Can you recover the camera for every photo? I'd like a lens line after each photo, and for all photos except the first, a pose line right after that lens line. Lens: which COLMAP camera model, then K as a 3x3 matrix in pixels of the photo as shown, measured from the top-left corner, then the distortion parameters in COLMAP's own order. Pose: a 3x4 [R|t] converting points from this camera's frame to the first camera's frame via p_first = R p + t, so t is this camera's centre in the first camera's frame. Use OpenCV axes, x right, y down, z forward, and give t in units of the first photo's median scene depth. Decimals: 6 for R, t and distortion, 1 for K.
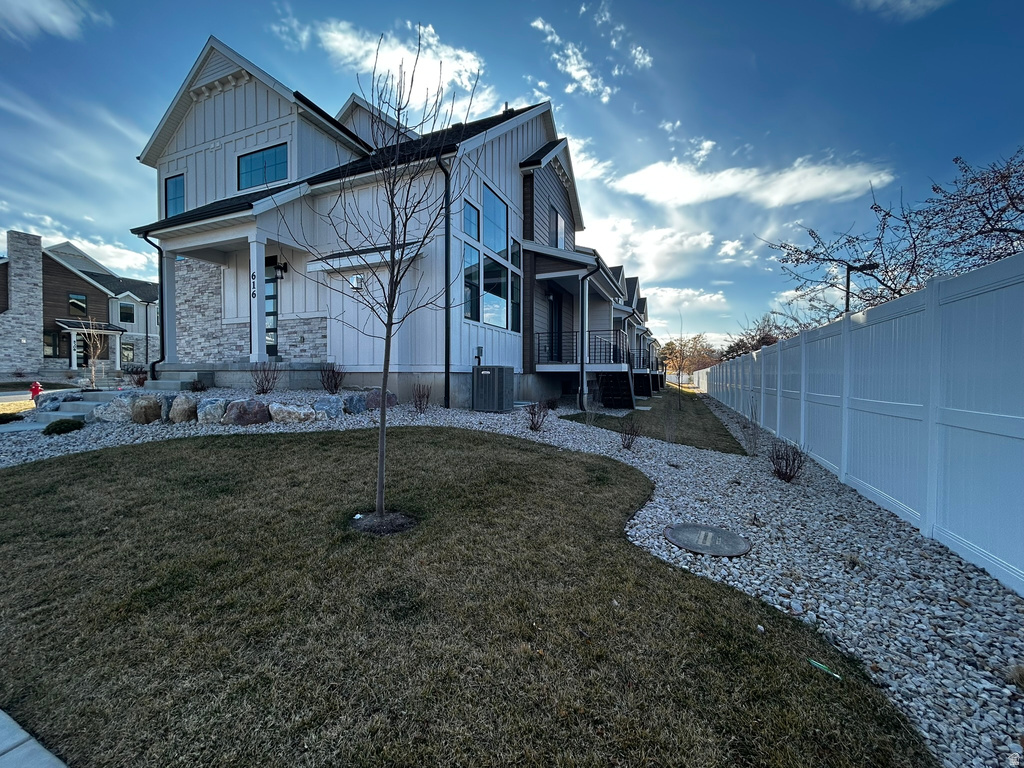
lens RADIAL K [[411.0, 0, 512.6], [0, 411.0, 381.3], [0, 0, 1]] dist [-0.001841, 0.000702]
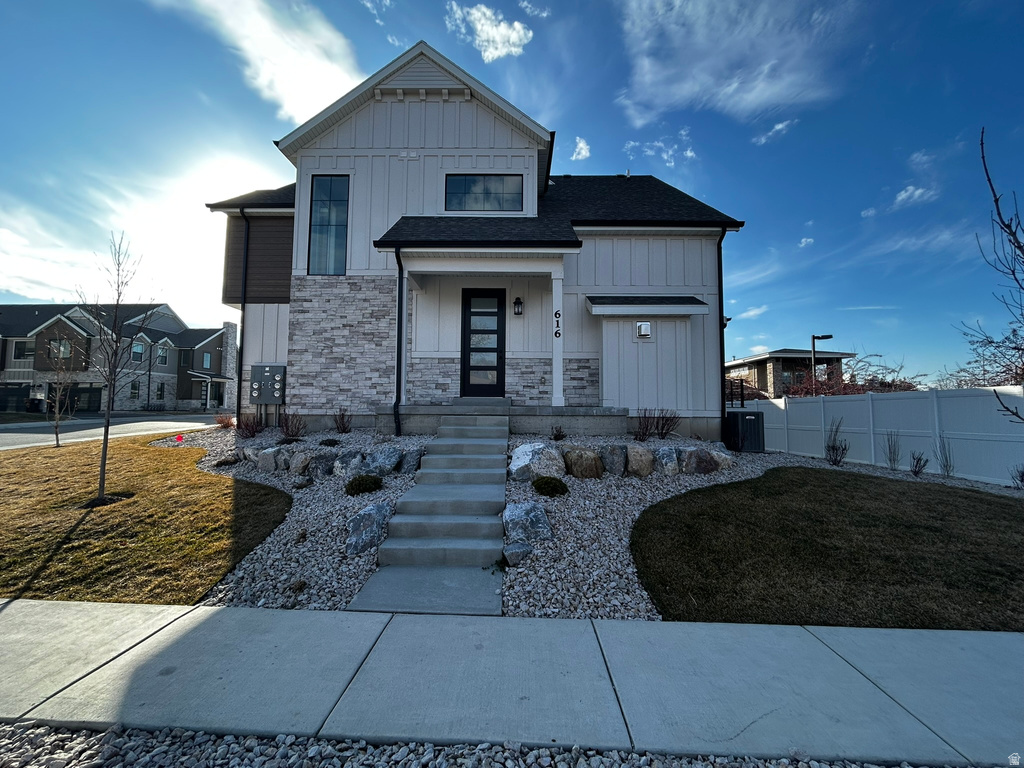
lens RADIAL K [[426.1, 0, 513.0], [0, 426.1, 381.3], [0, 0, 1]] dist [0.000390, 0.000002]
pose [[0.927699, 0.031225, 0.372021, -0.866466], [0.000255, 0.996443, -0.084273, -0.016677], [-0.373329, 0.078275, 0.924391, 0.116925]]
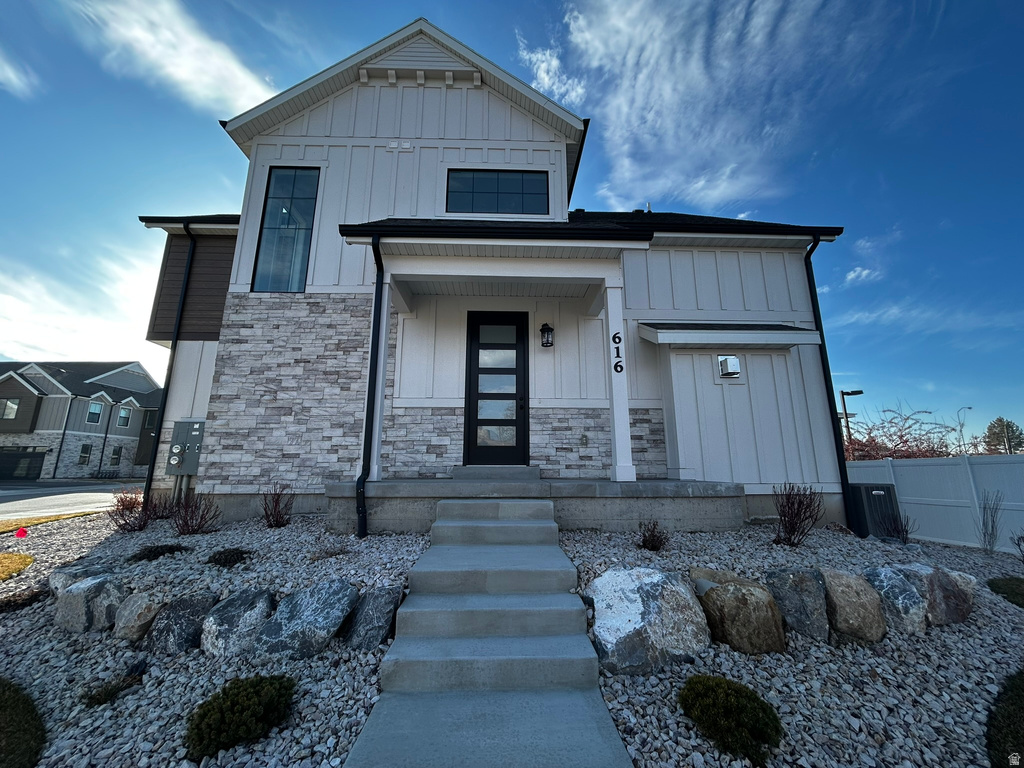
lens RADIAL K [[411.0, 0, 512.6], [0, 411.0, 381.3], [0, 0, 1]] dist [-0.001841, 0.000702]
pose [[0.914004, 0.088792, 0.395871, -0.811948], [0.006551, 0.972400, -0.233230, -0.038846], [-0.405653, 0.215766, 0.888195, 0.419068]]
